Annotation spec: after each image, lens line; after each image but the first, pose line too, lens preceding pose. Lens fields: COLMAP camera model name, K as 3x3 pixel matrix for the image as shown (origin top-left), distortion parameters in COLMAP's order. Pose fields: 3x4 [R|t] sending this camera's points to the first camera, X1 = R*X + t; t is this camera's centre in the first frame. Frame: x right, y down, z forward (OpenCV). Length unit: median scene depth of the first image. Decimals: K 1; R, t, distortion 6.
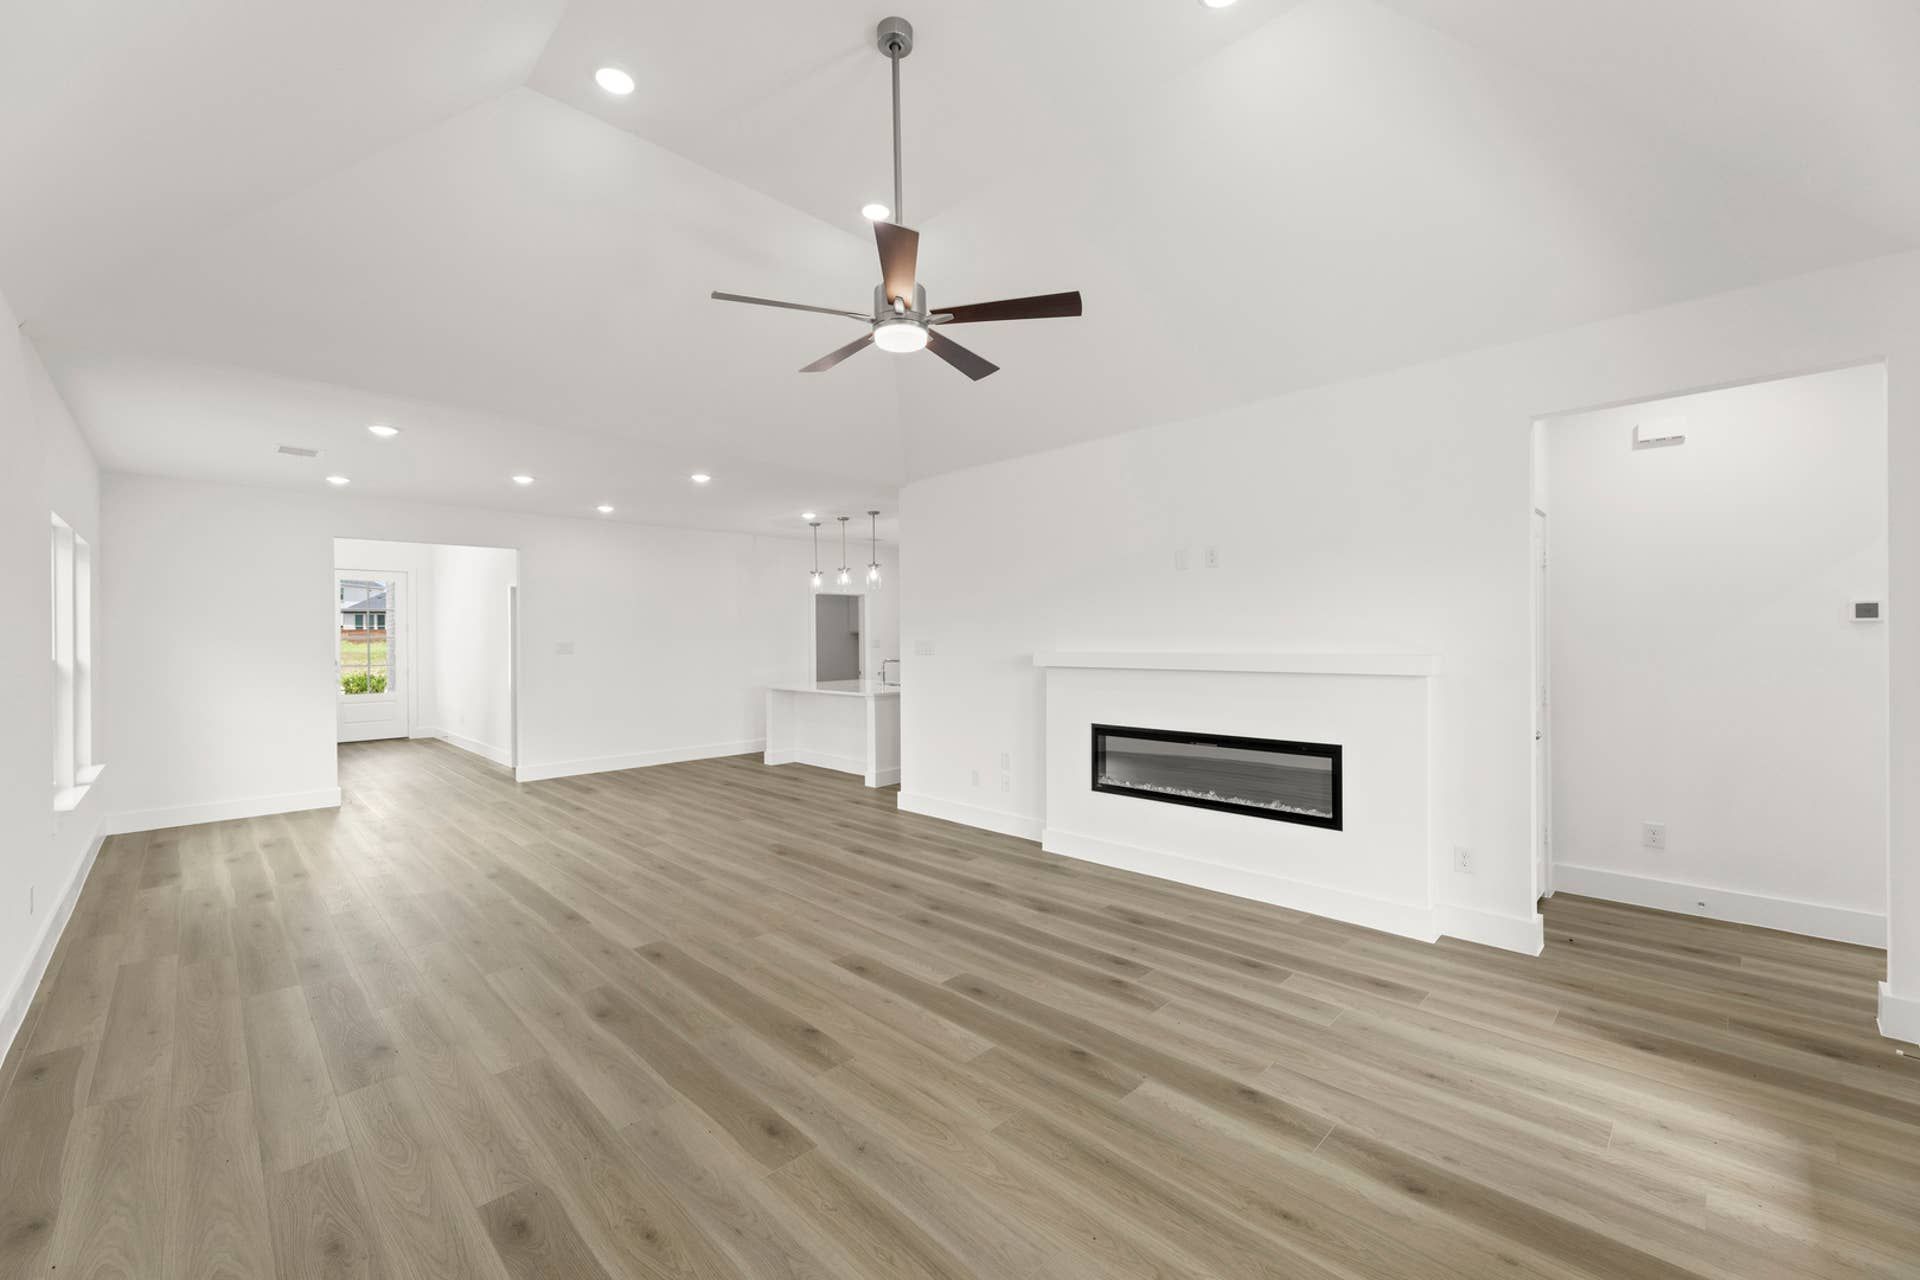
lens RADIAL K [[894.2, 0, 951.8], [0, 894.2, 640.9], [0, 0, 1]] dist [0.001294, 0.000898]
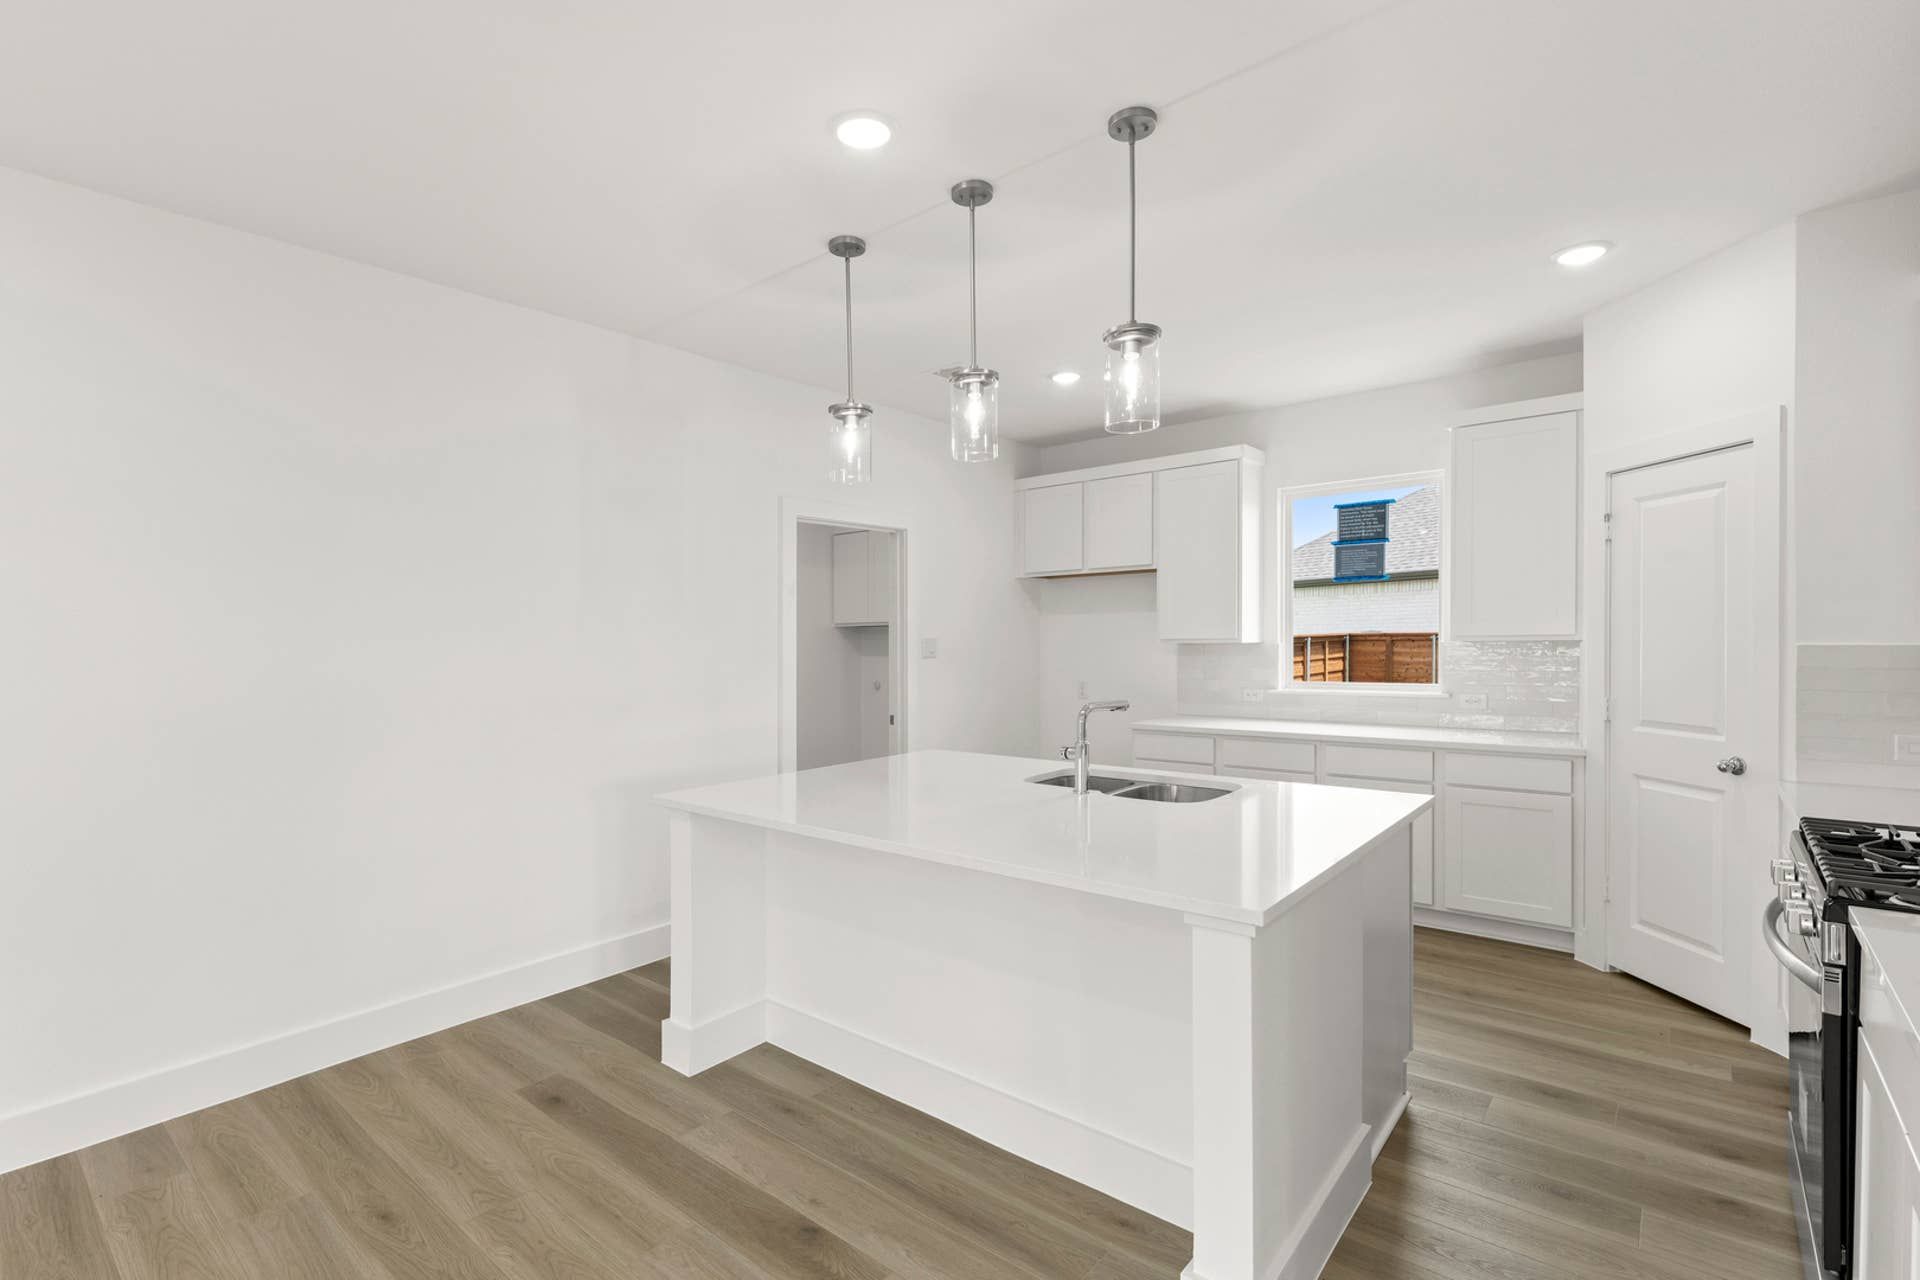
lens RADIAL K [[894.2, 0, 956.8], [0, 894.2, 651.2], [0, 0, 1]] dist [0.001294, 0.000898]
pose [[0.981301, -0.007055, 0.192348, -0.328481], [0.005513, 0.999948, 0.008546, 0.001624], [-0.192398, -0.007326, 0.981290, 1.340120]]
